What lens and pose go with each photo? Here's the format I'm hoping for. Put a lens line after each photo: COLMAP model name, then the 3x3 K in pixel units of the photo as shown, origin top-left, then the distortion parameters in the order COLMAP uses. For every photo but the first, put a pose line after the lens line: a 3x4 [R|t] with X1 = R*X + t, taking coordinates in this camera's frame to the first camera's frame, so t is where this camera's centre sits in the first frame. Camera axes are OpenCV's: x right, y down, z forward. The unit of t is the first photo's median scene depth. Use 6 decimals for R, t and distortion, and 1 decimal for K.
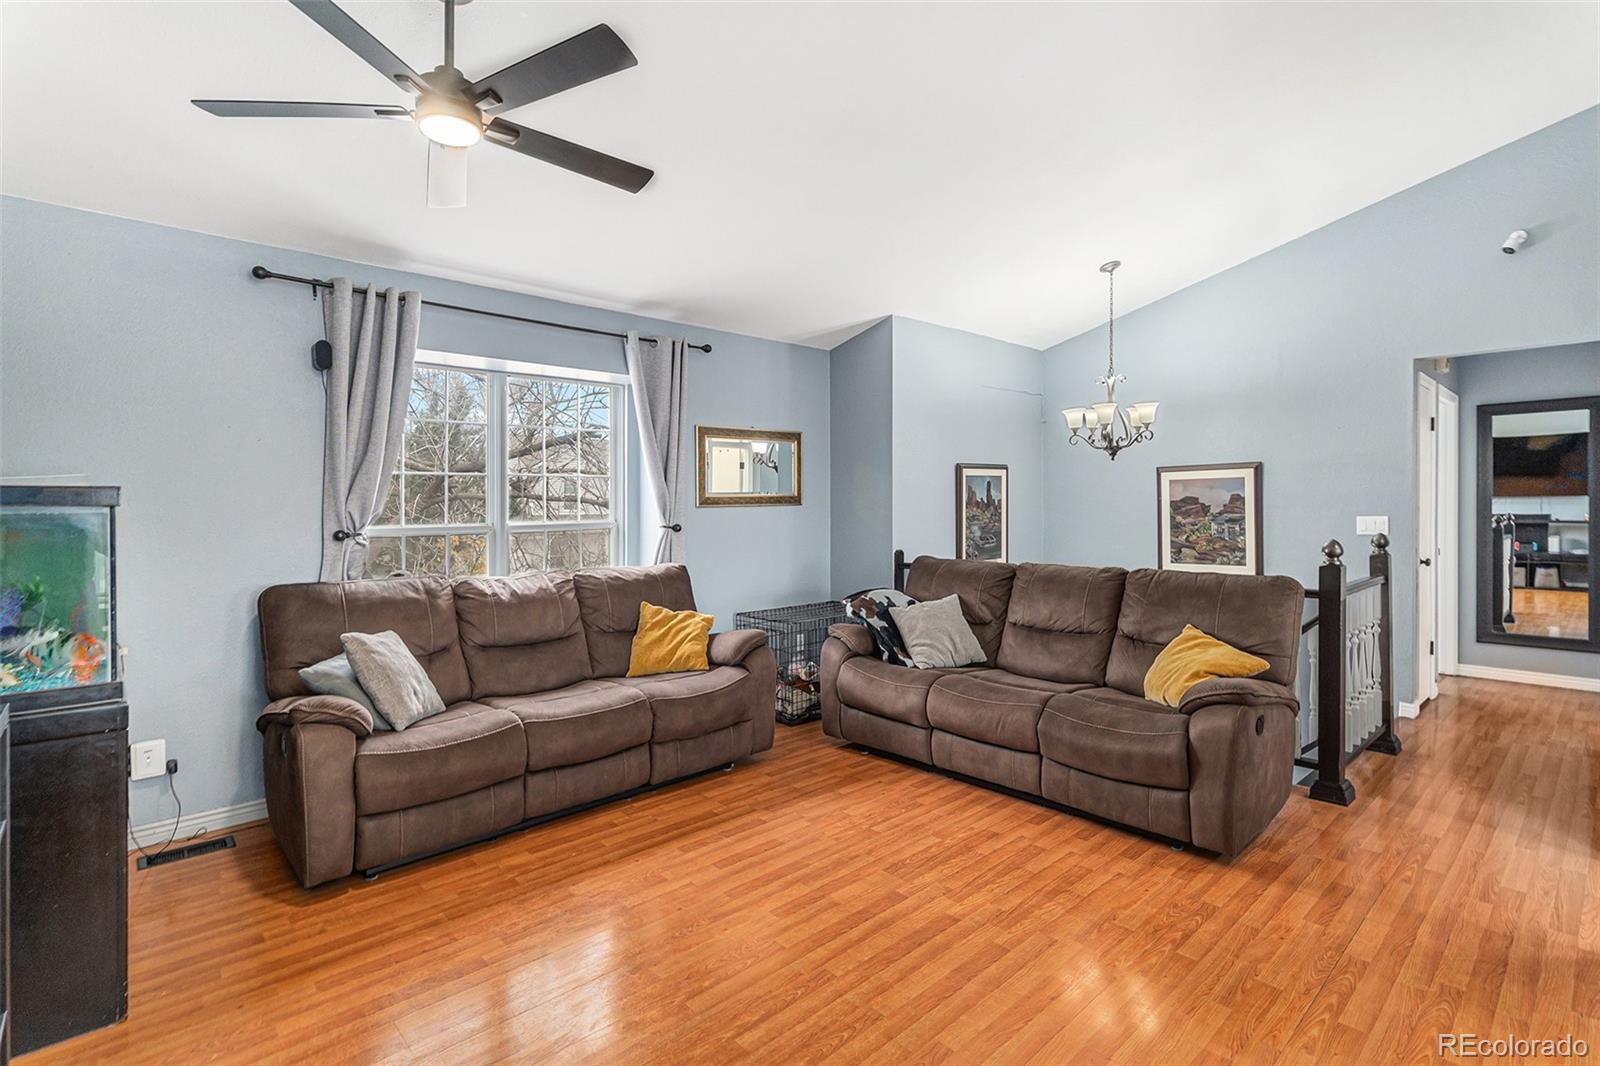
lens RADIAL K [[789.9, 0, 804.3], [0, 789.9, 510.4], [0, 0, 1]] dist [0.001829, 0.000276]
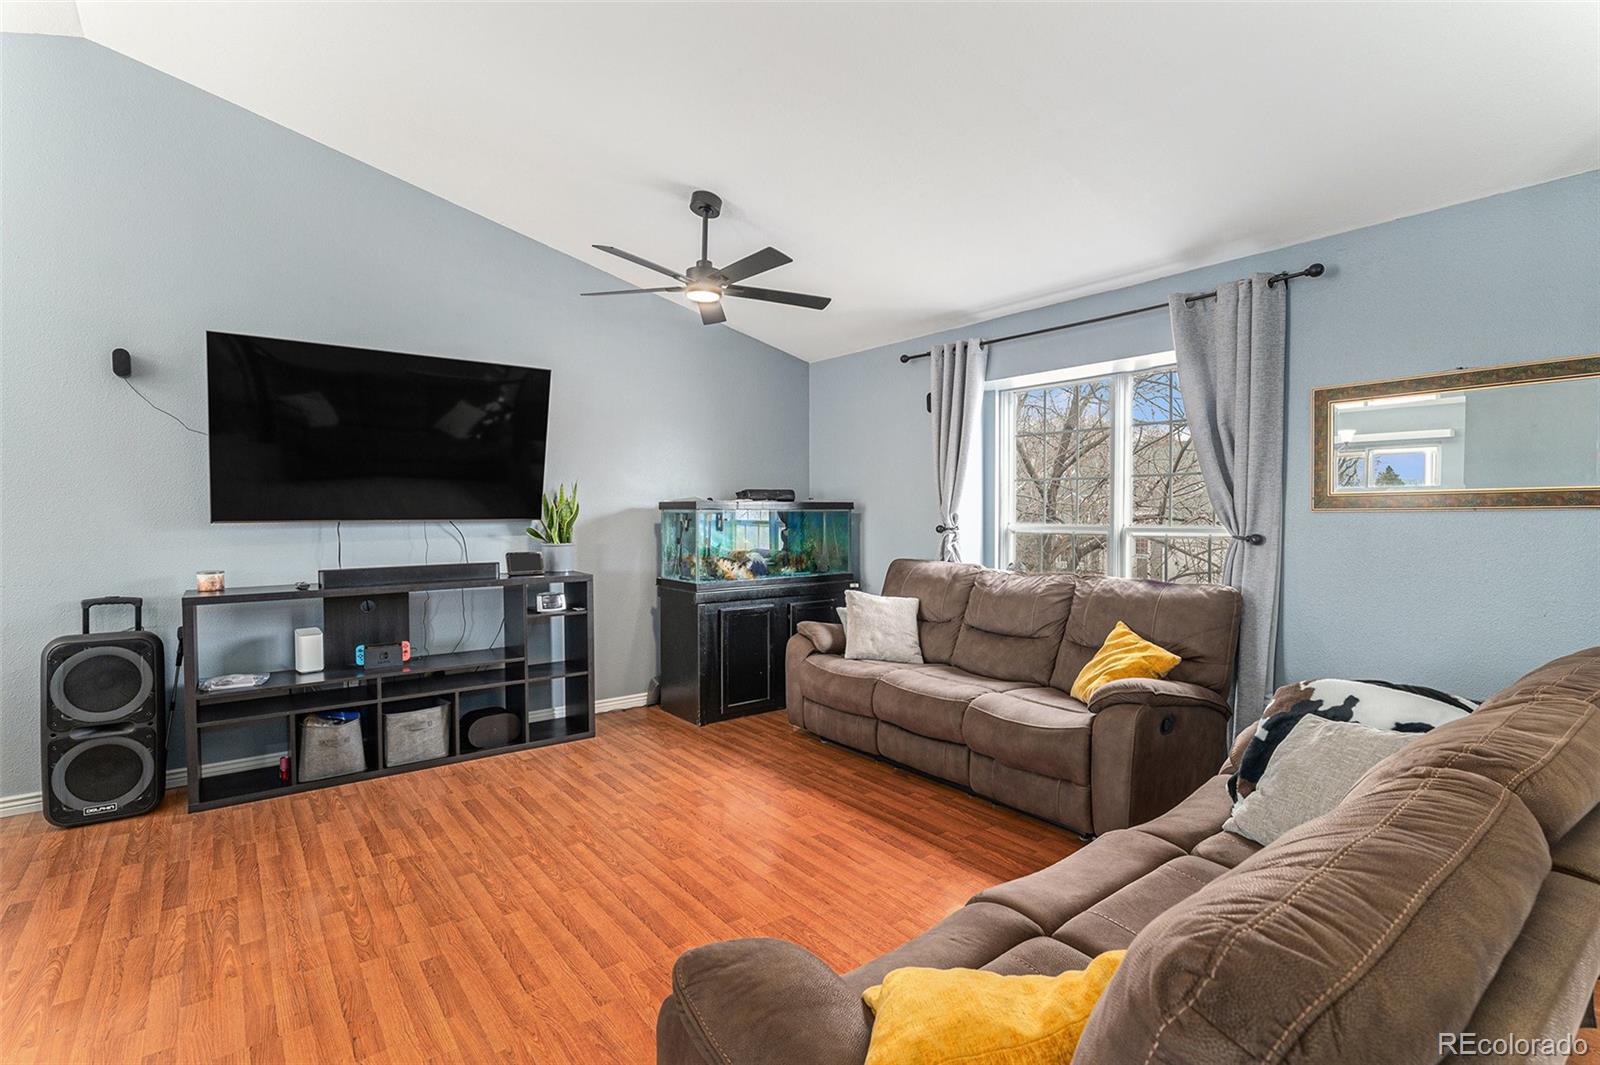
lens RADIAL K [[731.7, 0, 800.0], [0, 731.7, 532.5], [0, 0, 1]] dist [-0.000506, 0.000363]
pose [[-0.097705, 0.032938, -0.994670, 0.749866], [-0.006196, 0.999413, 0.033704, -0.005575], [0.995196, 0.009456, -0.097444, 0.896731]]
